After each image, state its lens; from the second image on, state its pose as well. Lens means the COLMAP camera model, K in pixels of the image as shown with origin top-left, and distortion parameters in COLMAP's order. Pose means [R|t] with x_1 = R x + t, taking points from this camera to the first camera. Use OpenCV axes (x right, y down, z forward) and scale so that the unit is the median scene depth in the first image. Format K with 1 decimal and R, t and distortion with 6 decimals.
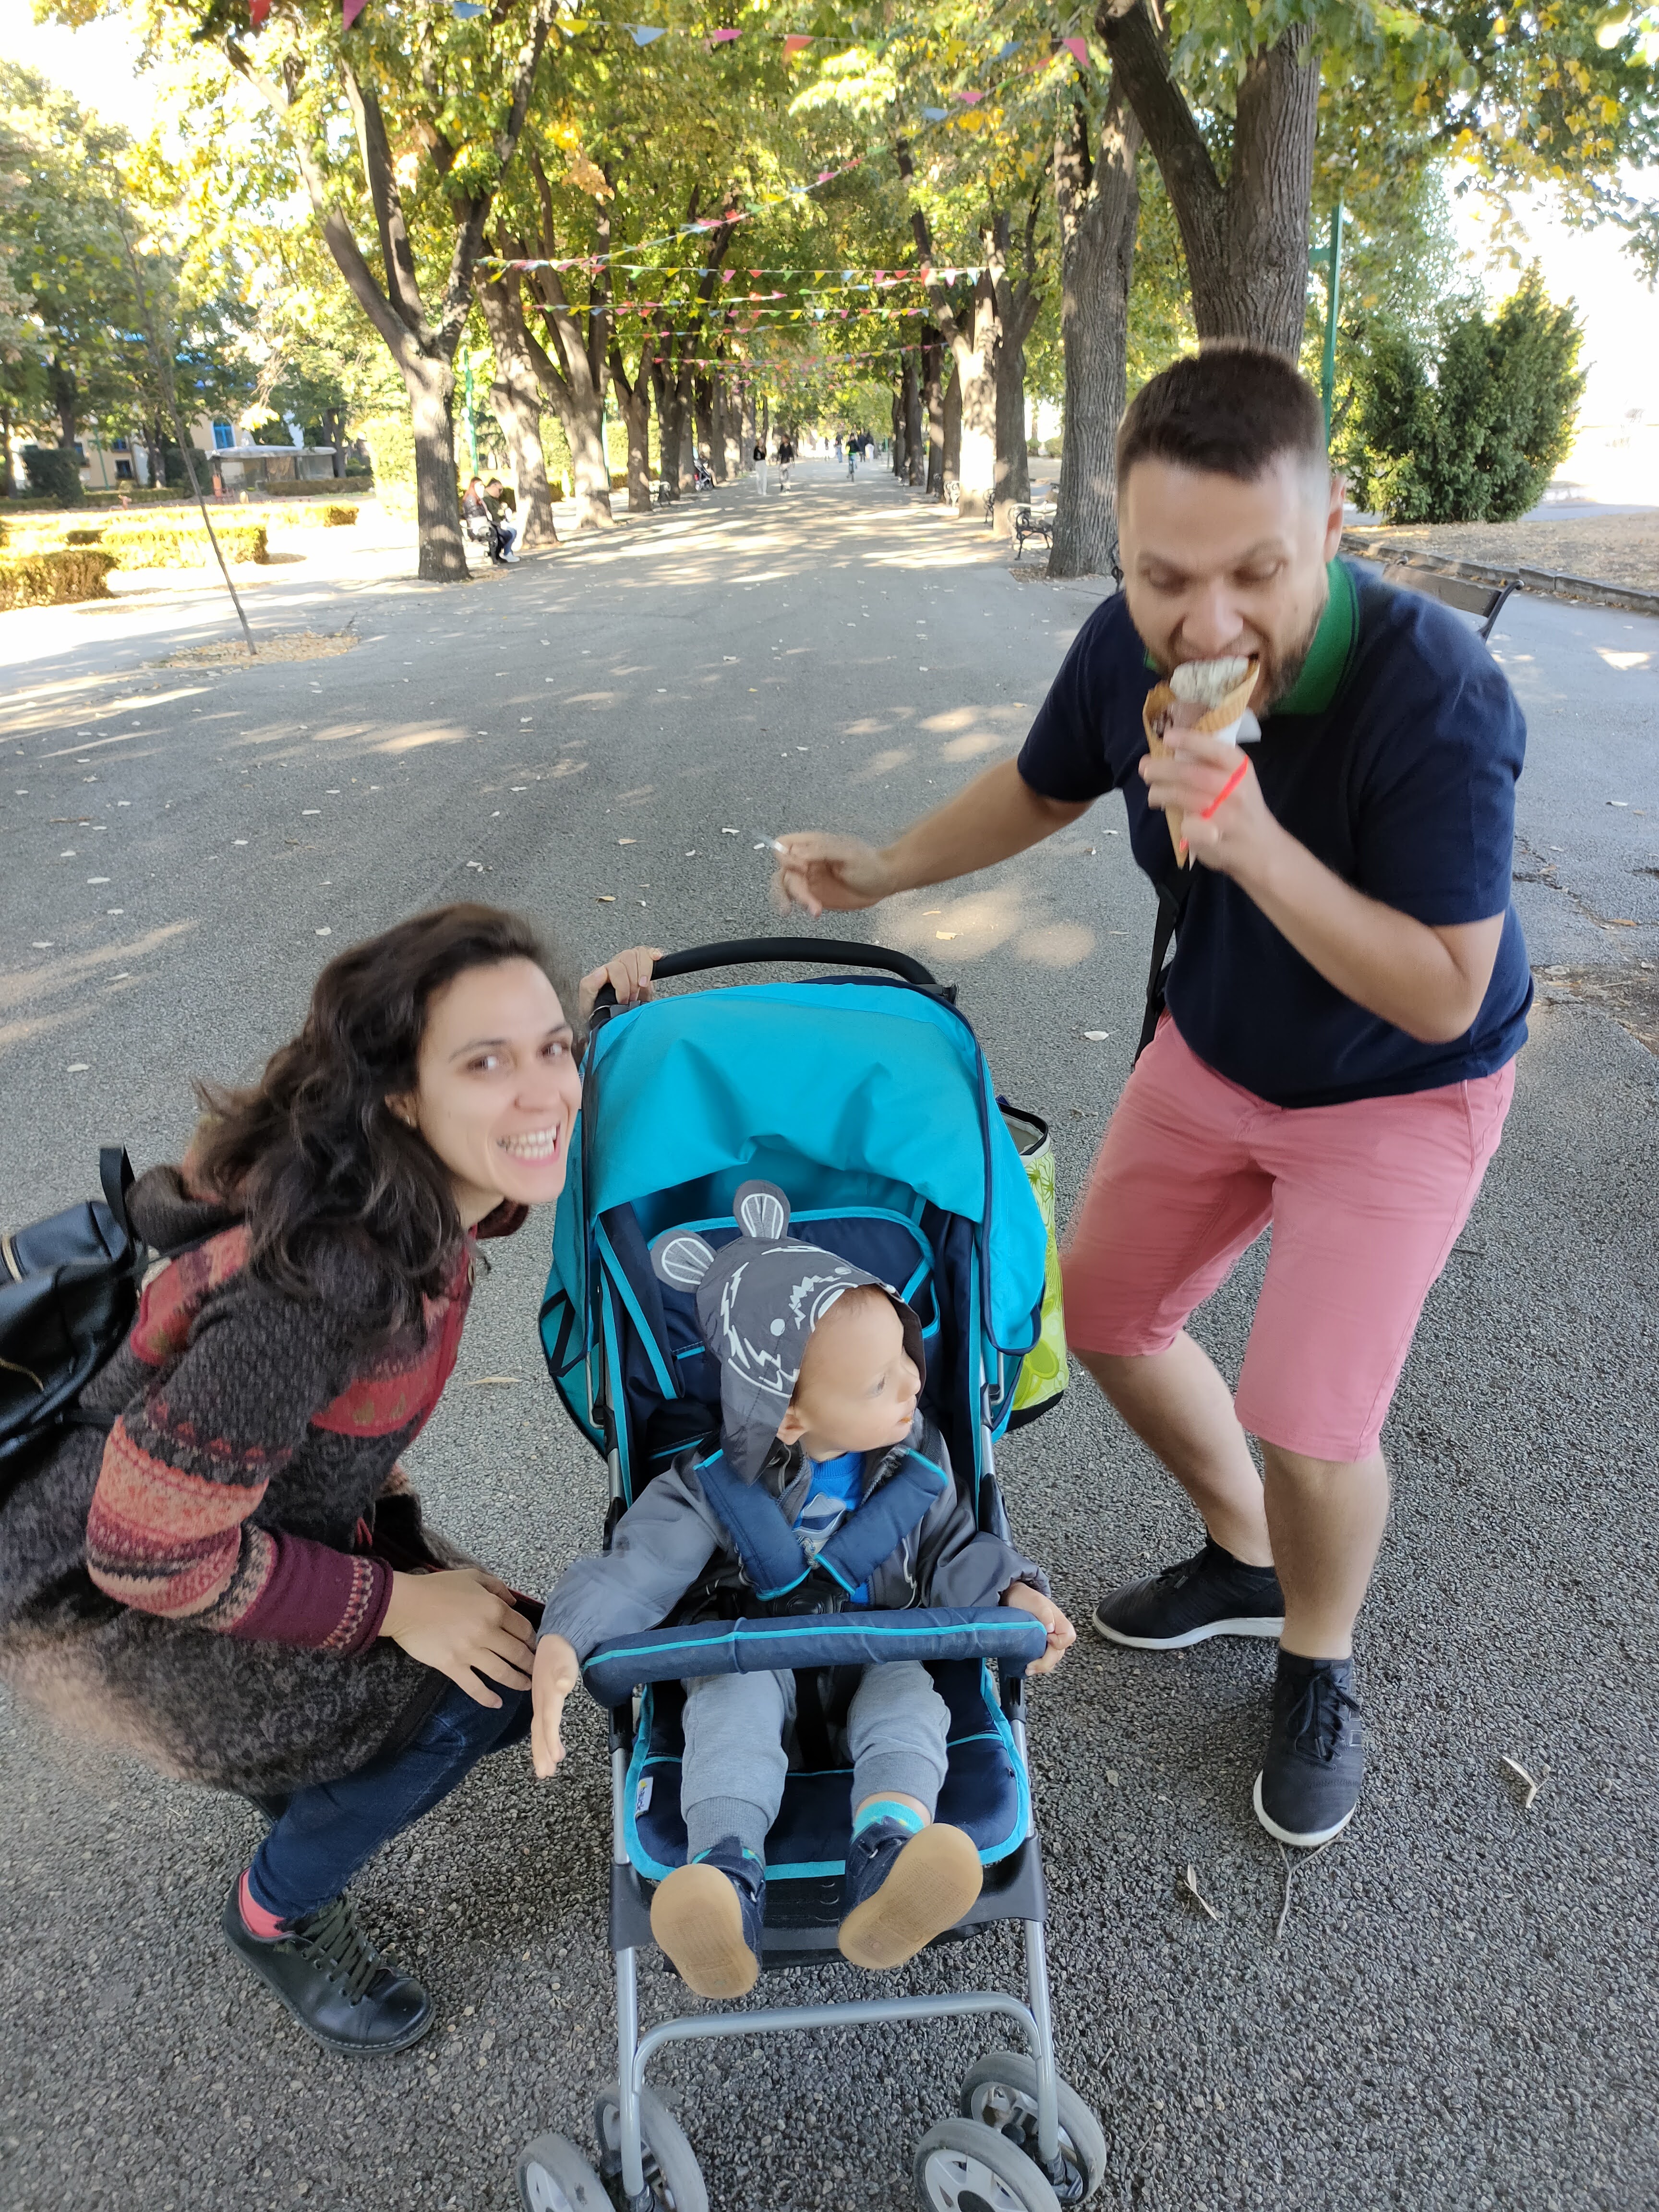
lens RADIAL K [[1871.3, 0, 833.4], [0, 1871.3, 1108.8], [0, 0, 1]] dist [0.009899, 0.009239]
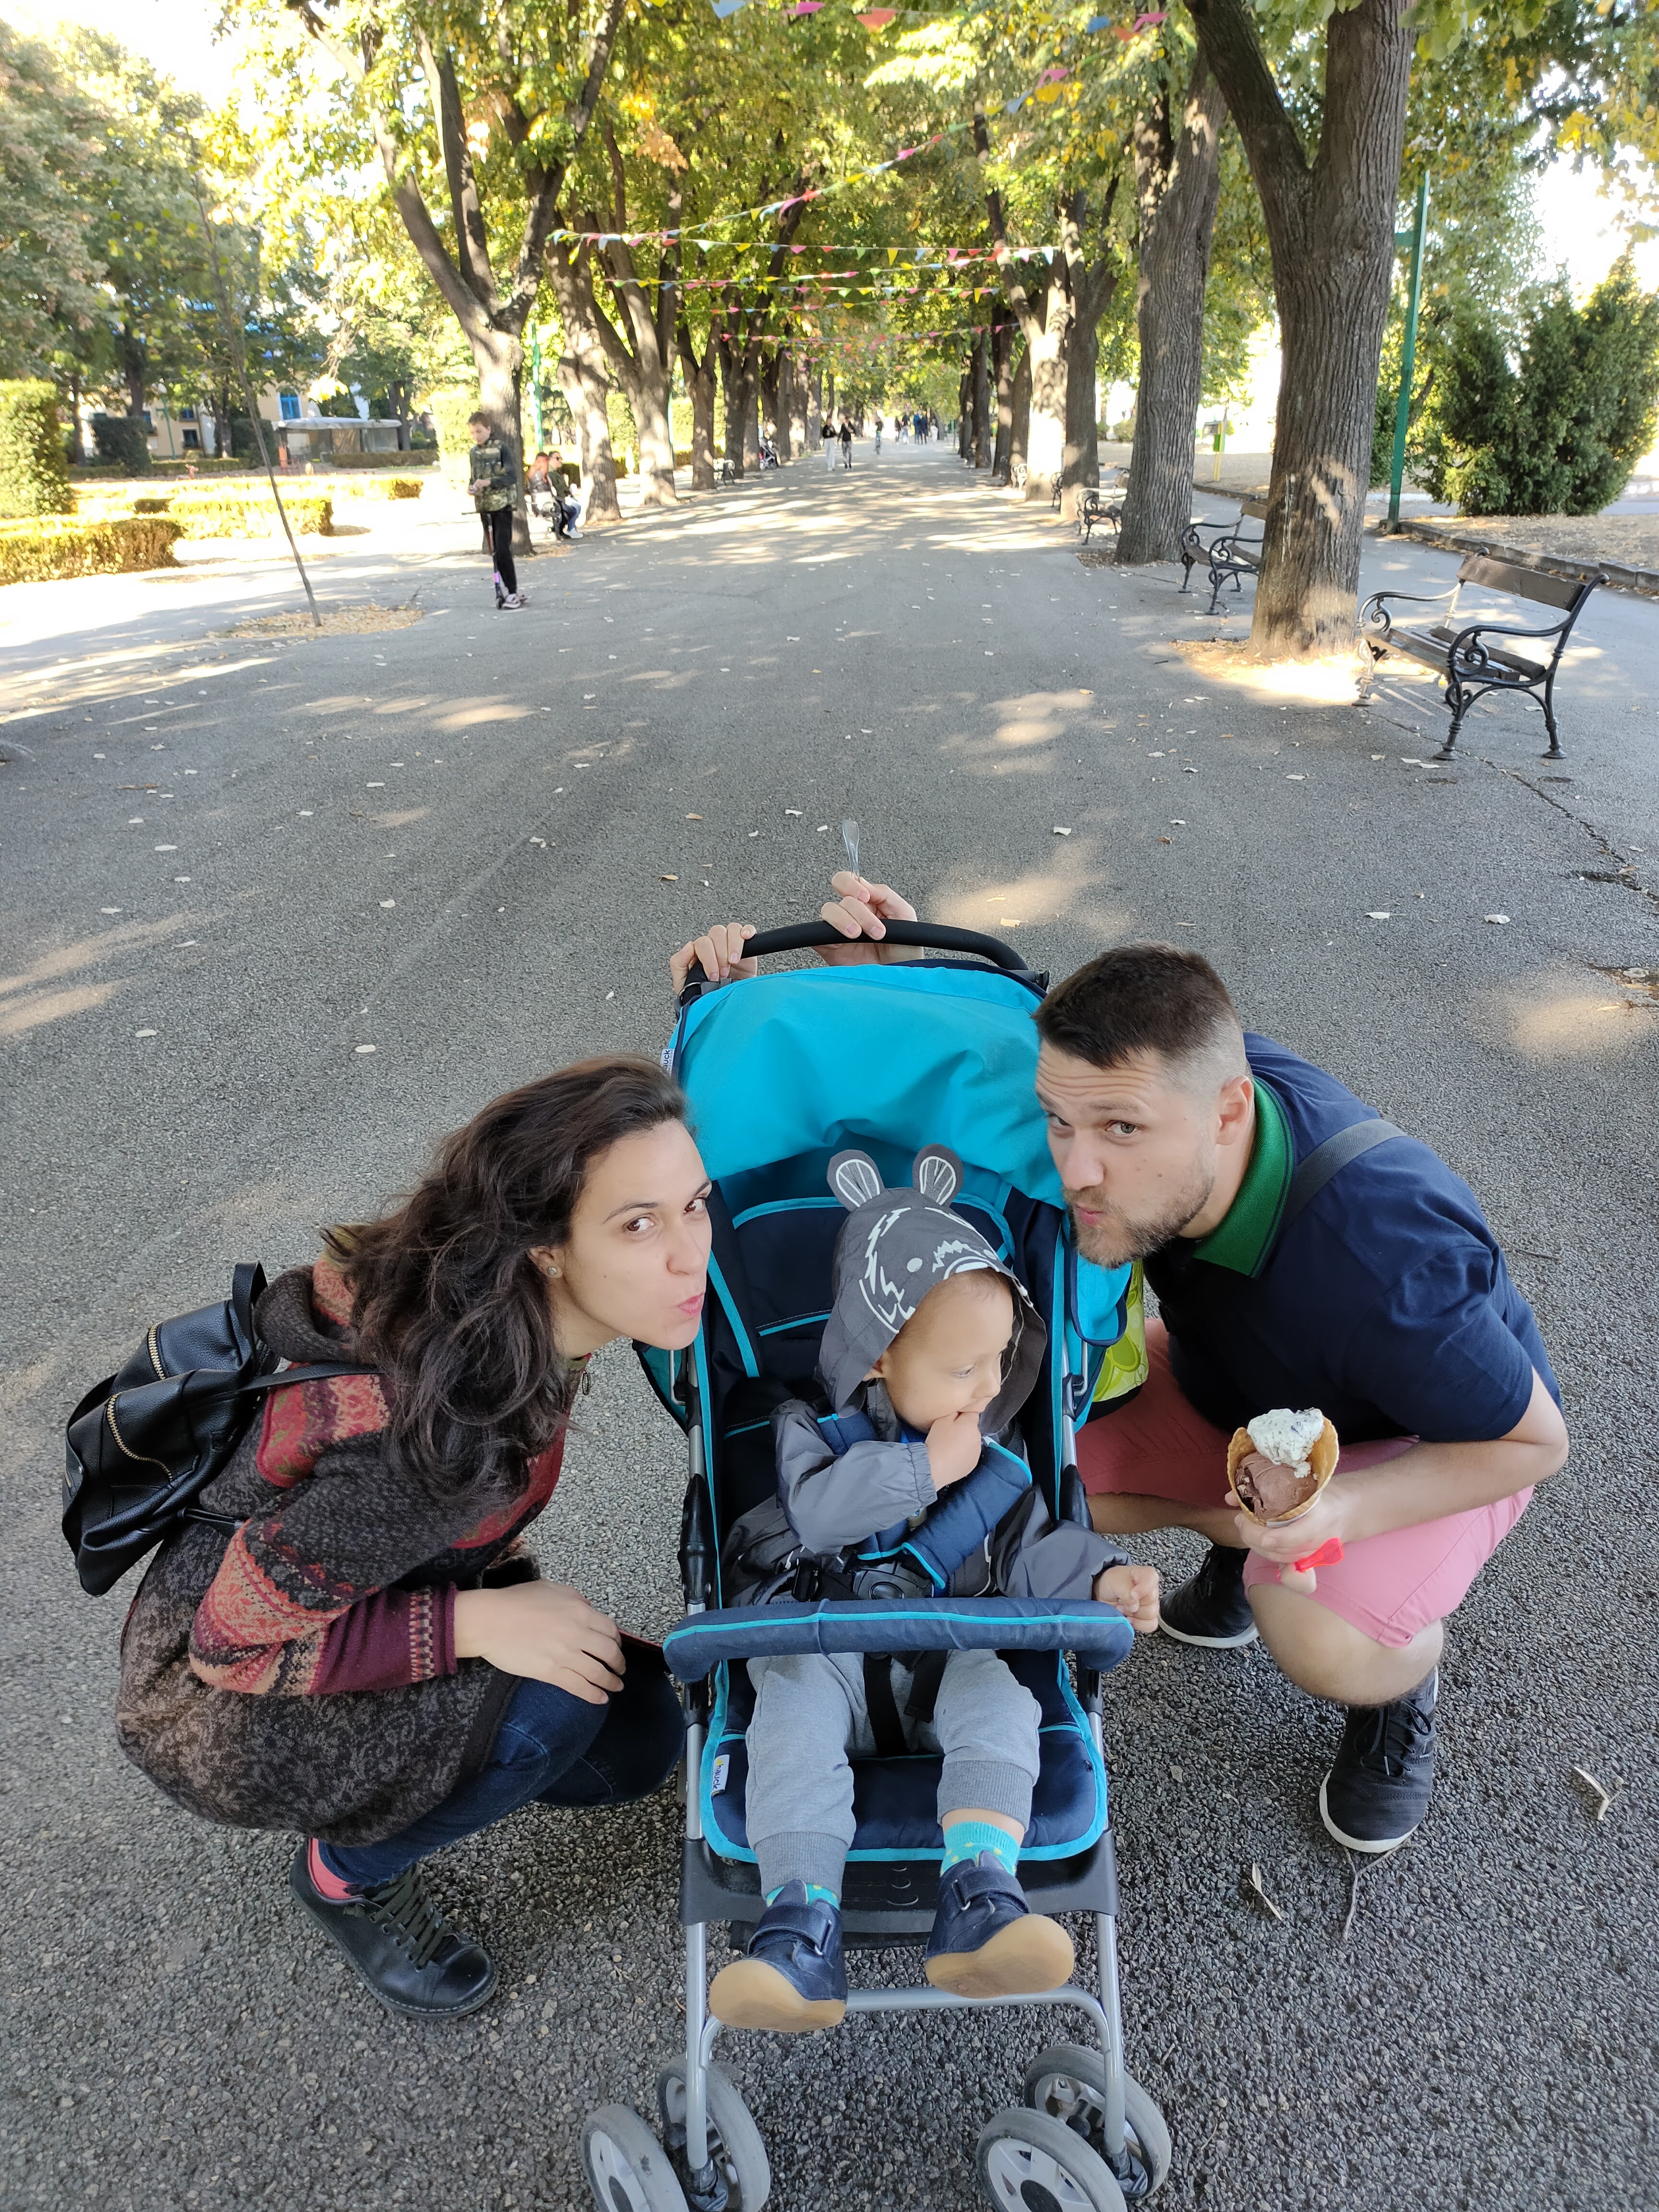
lens RADIAL K [[1867.2, 0, 807.6], [0, 1867.2, 1124.5], [0, 0, 1]] dist [0.010916, 0.006437]
pose [[0.999173, 0.027474, -0.029977, -0.027947], [-0.026984, 0.999498, 0.016622, 0.001762], [0.030419, -0.015799, 0.999412, 0.008408]]
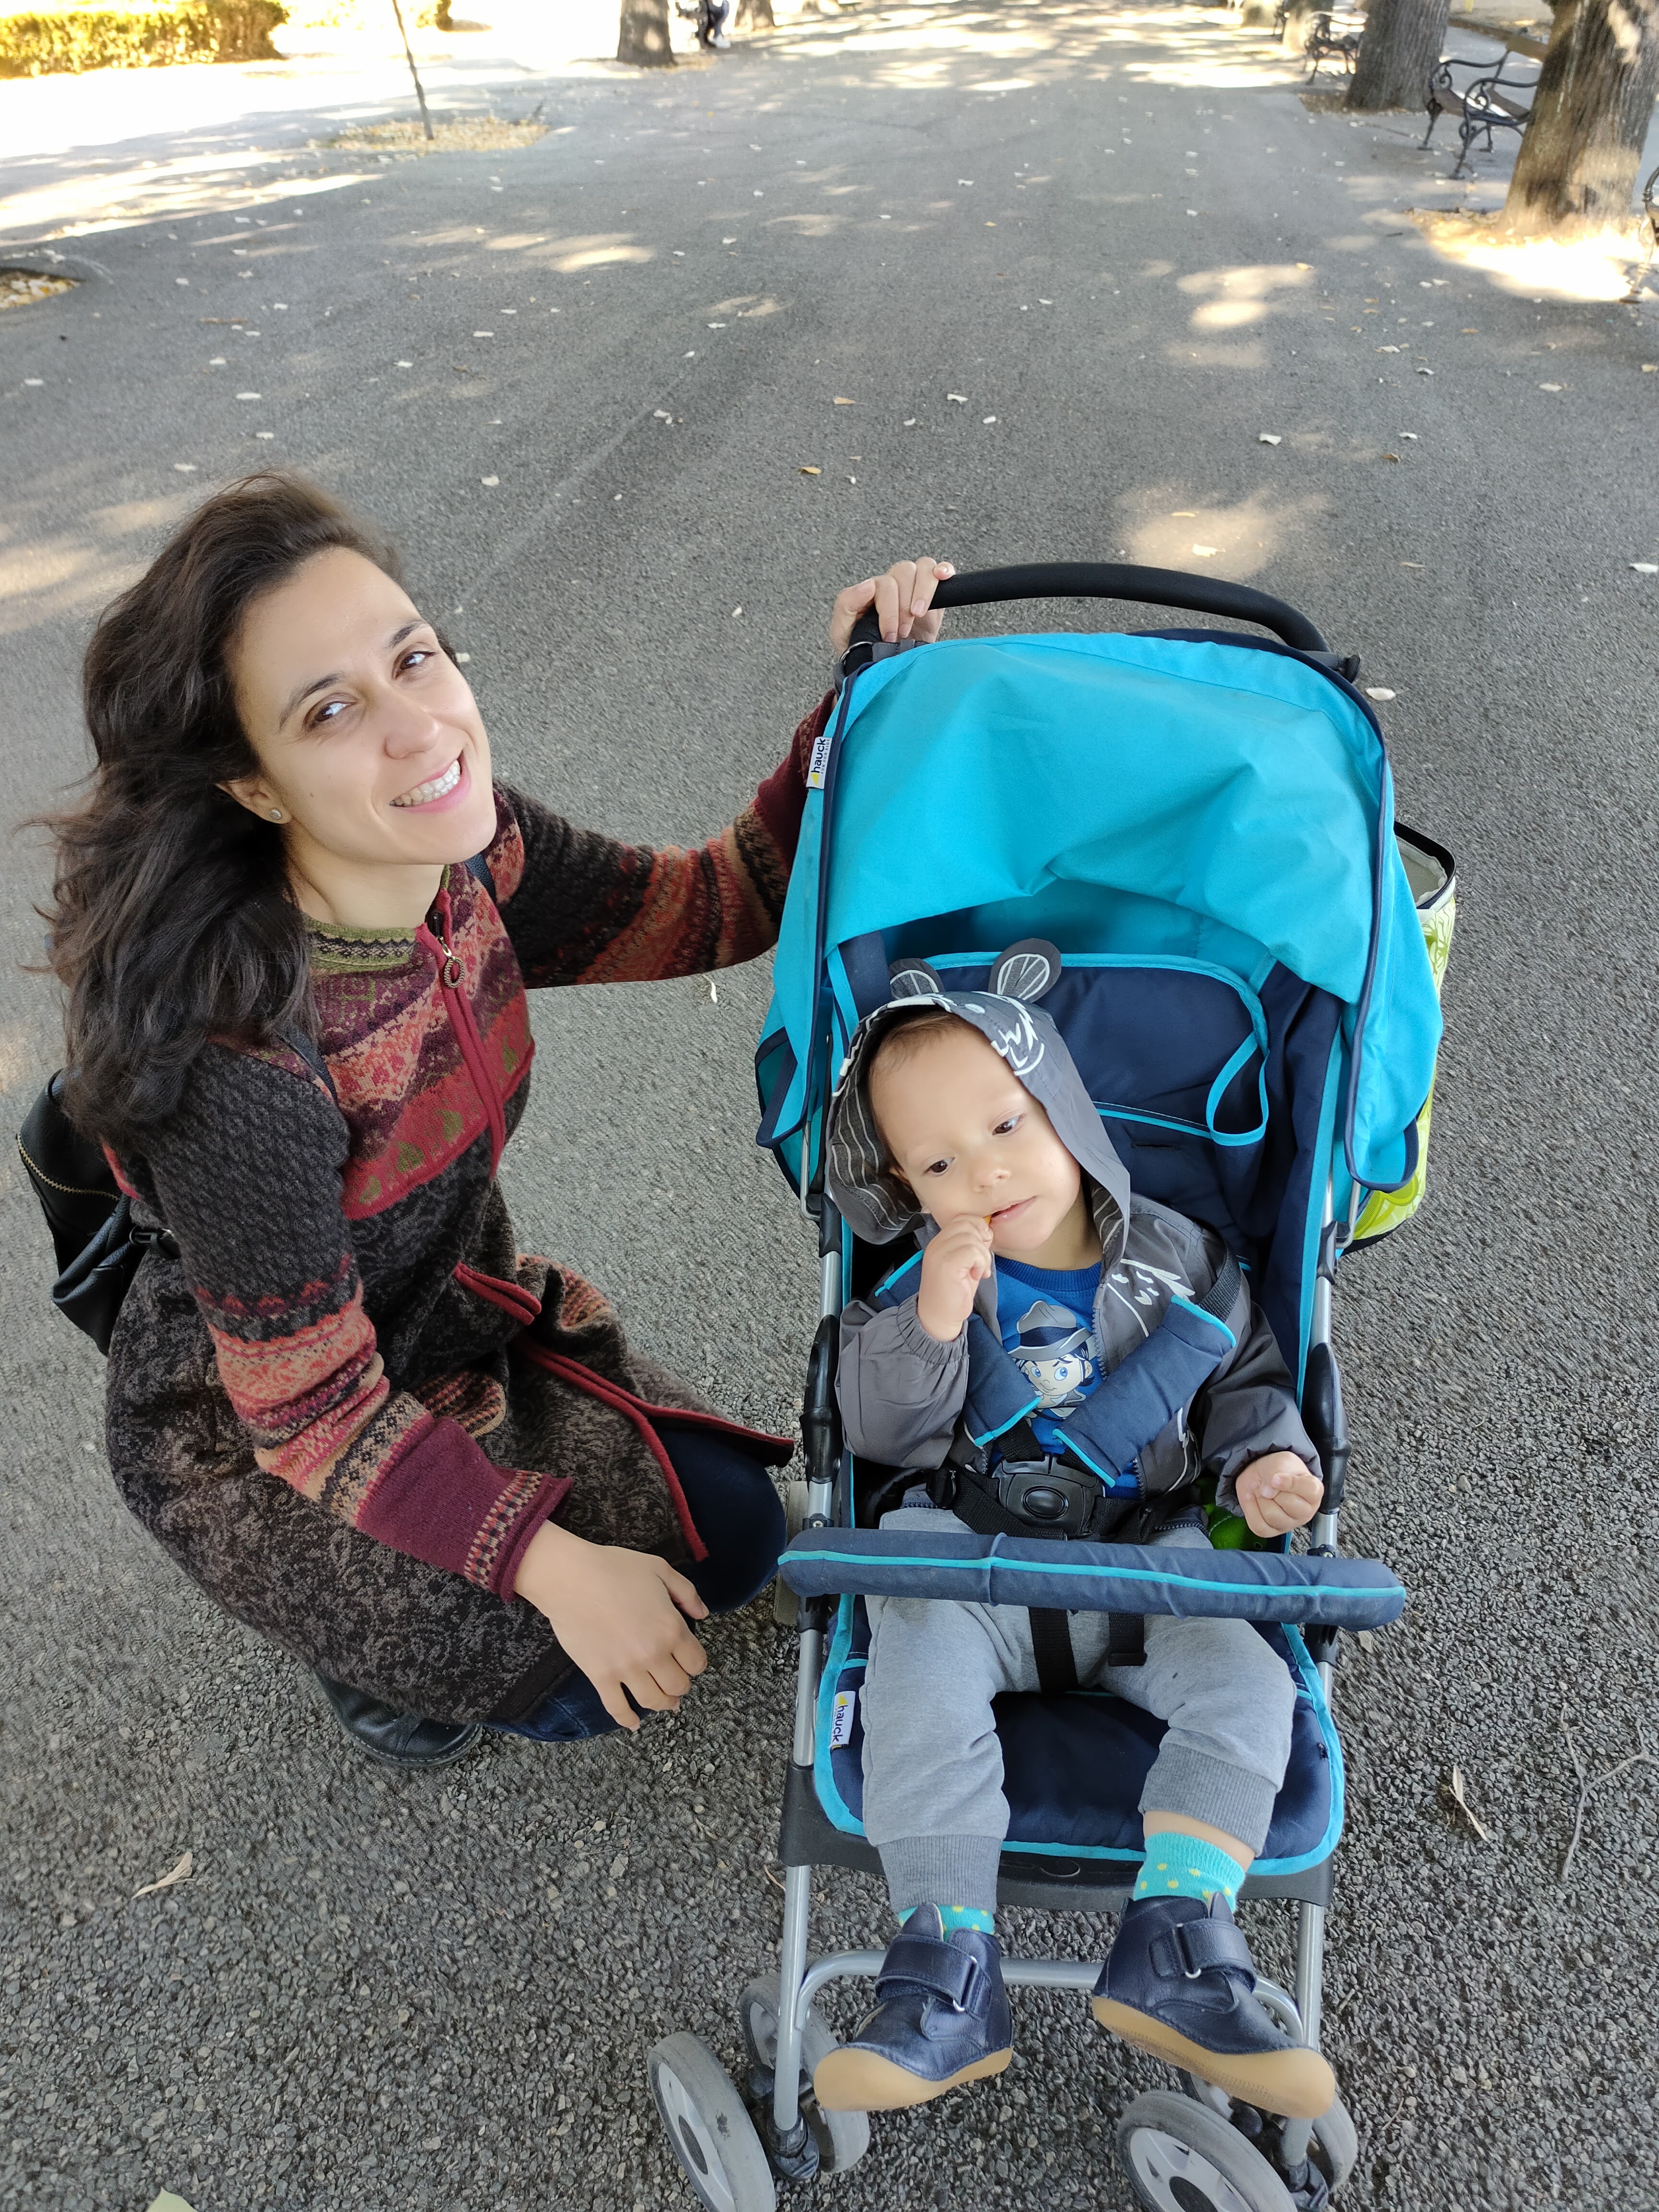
lens RADIAL K [[1709.8, 0, 829.6], [0, 1709.8, 1112.2], [0, 0, 1]] dist [0.004344, 0.004971]
pose [[0.993161, 0.104695, -0.051668, -0.080235], [-0.088807, 0.964733, 0.247798, -0.043080], [0.075789, -0.241515, 0.967433, 0.316113]]
